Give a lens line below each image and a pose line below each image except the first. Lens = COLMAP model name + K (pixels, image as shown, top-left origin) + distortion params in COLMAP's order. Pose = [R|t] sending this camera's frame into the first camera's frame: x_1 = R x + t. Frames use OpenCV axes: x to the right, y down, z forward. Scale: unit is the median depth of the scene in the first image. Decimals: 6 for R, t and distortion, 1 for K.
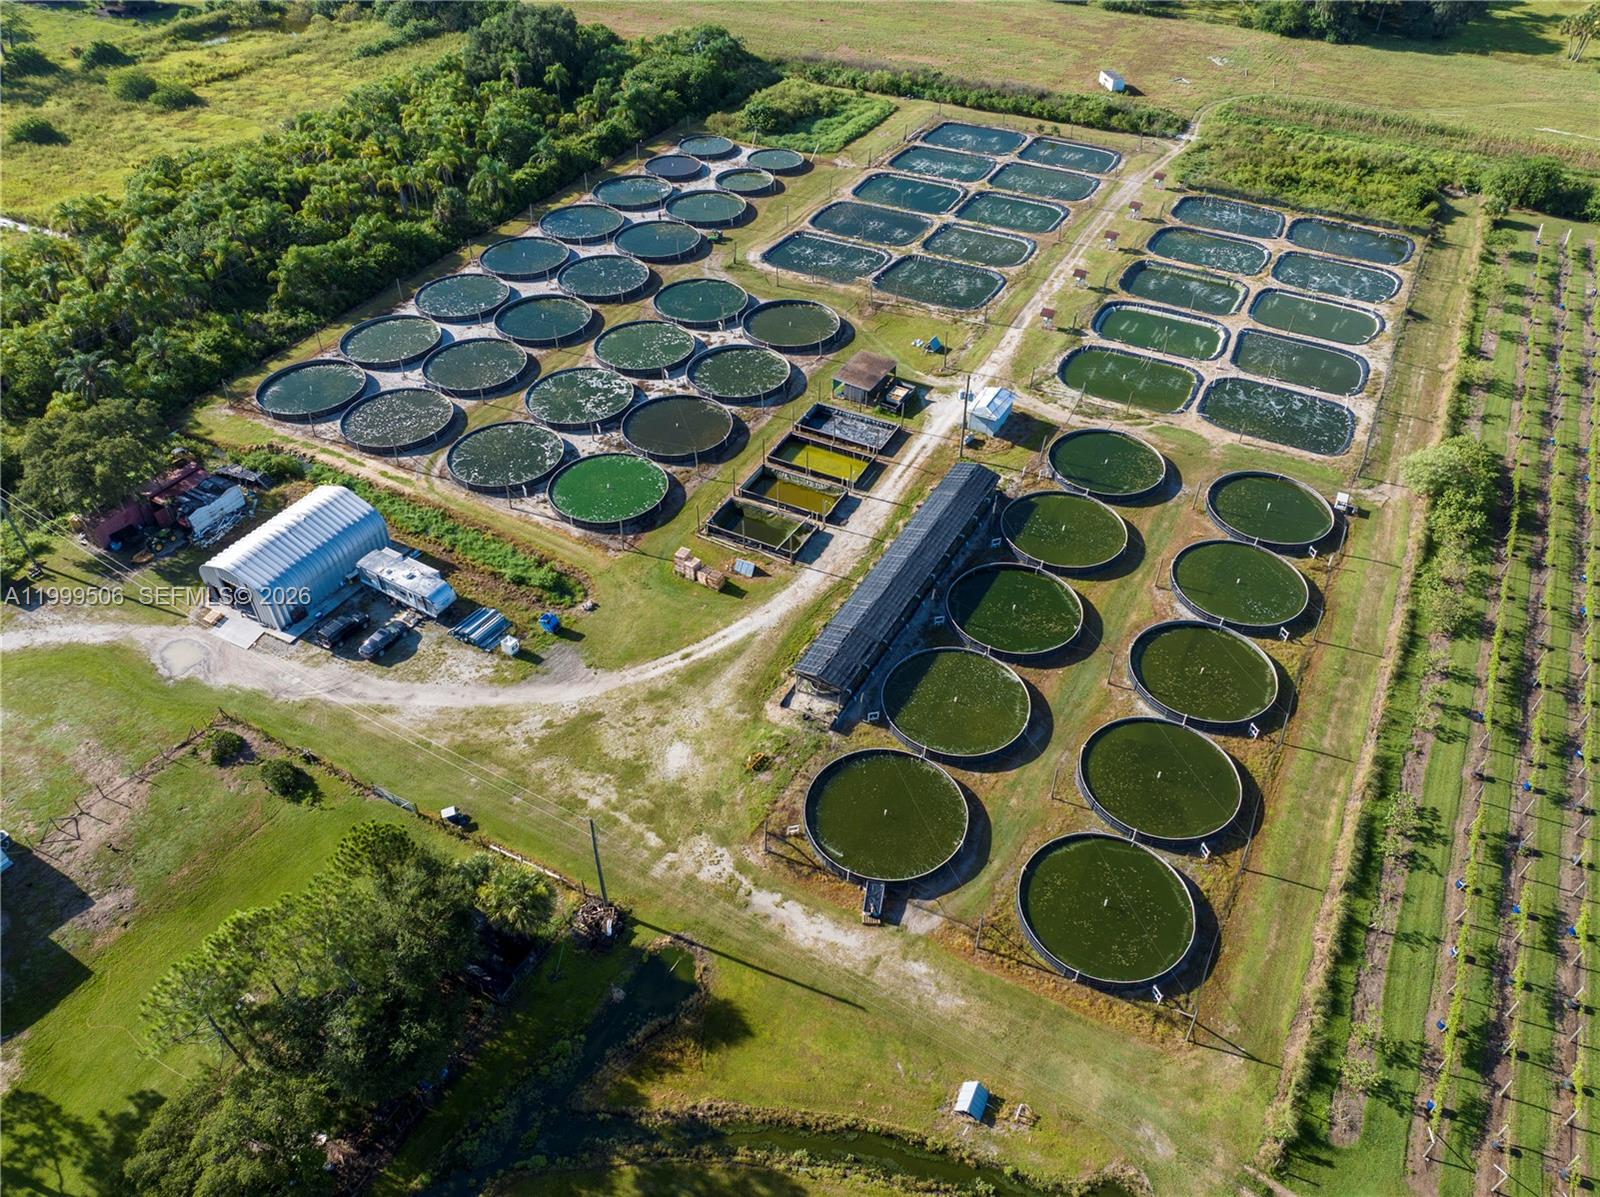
lens RADIAL K [[1119.0, 0, 800.0], [0, 1119.0, 598.5], [0, 0, 1]] dist [-0.039285, 0.004439]
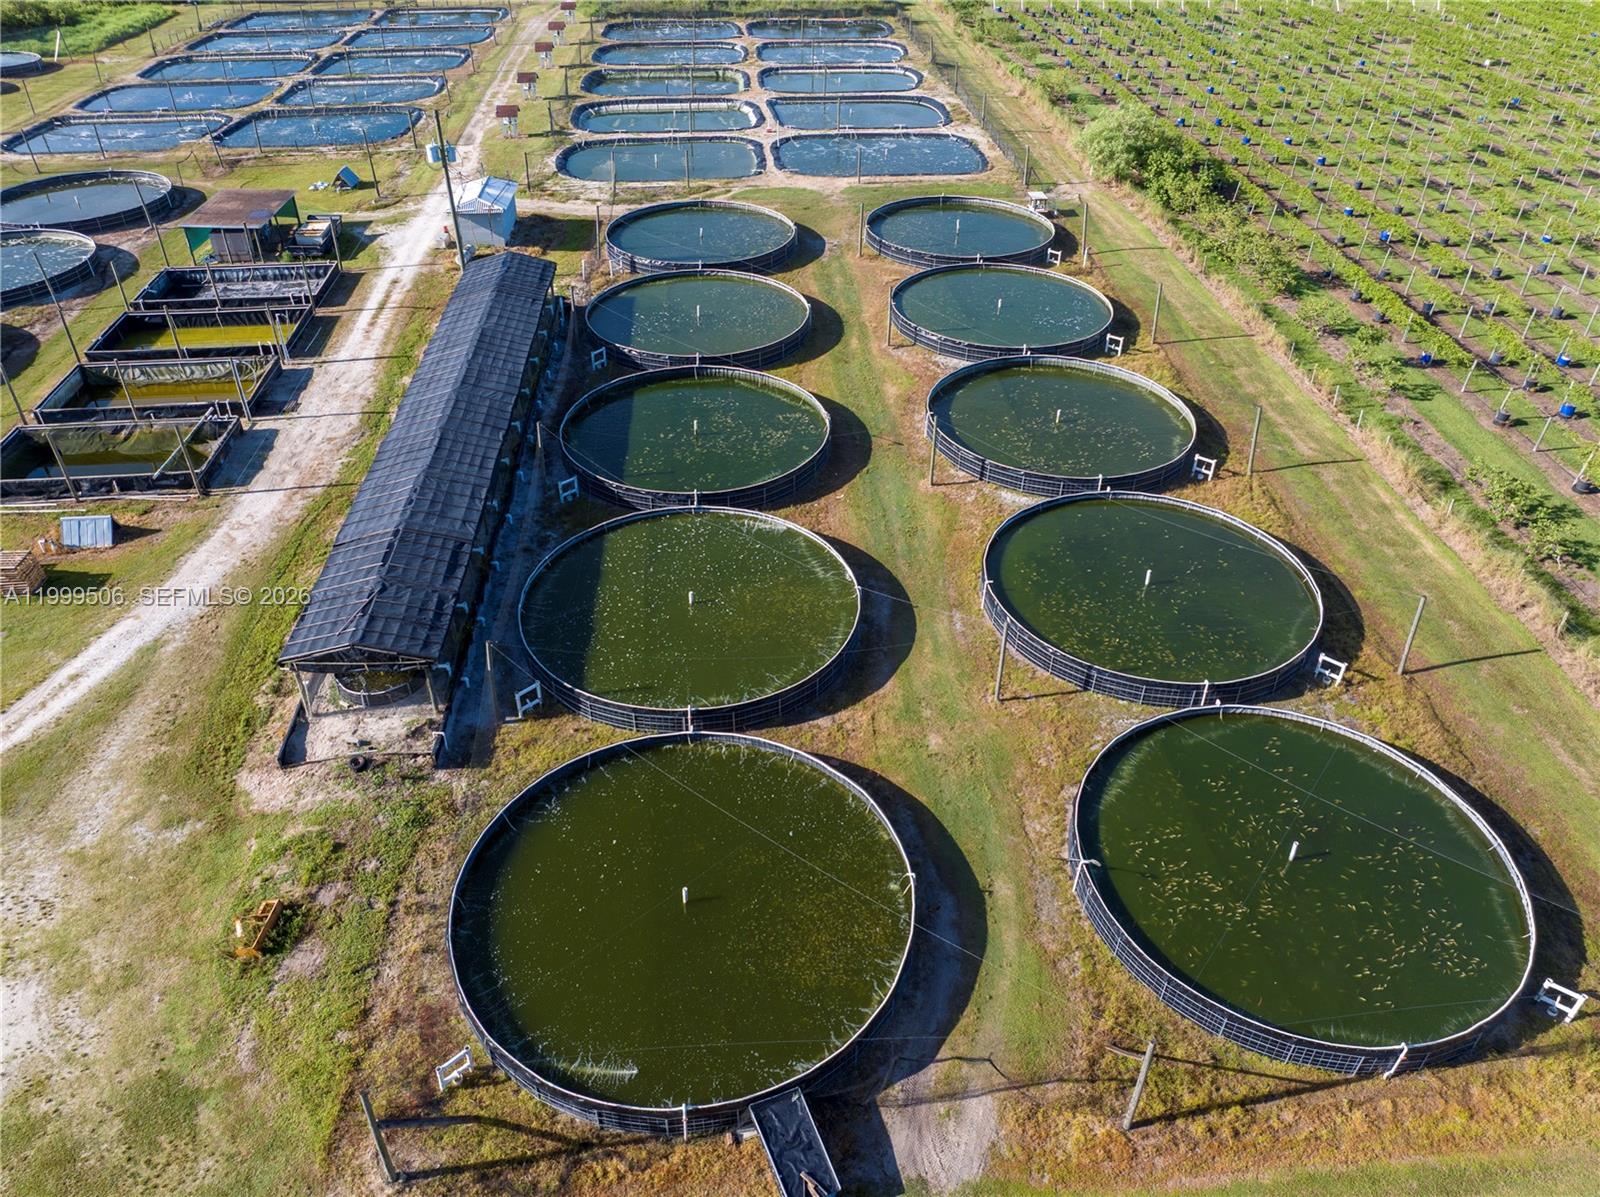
lens RADIAL K [[1119.0, 0, 800.0], [0, 1119.0, 598.5], [0, 0, 1]] dist [-0.039285, 0.004439]
pose [[0.837982, -0.322165, 0.440450, -0.014507], [0.356817, 0.934164, 0.004425, 0.087440], [-0.412878, 0.153452, 0.897766, 0.496829]]
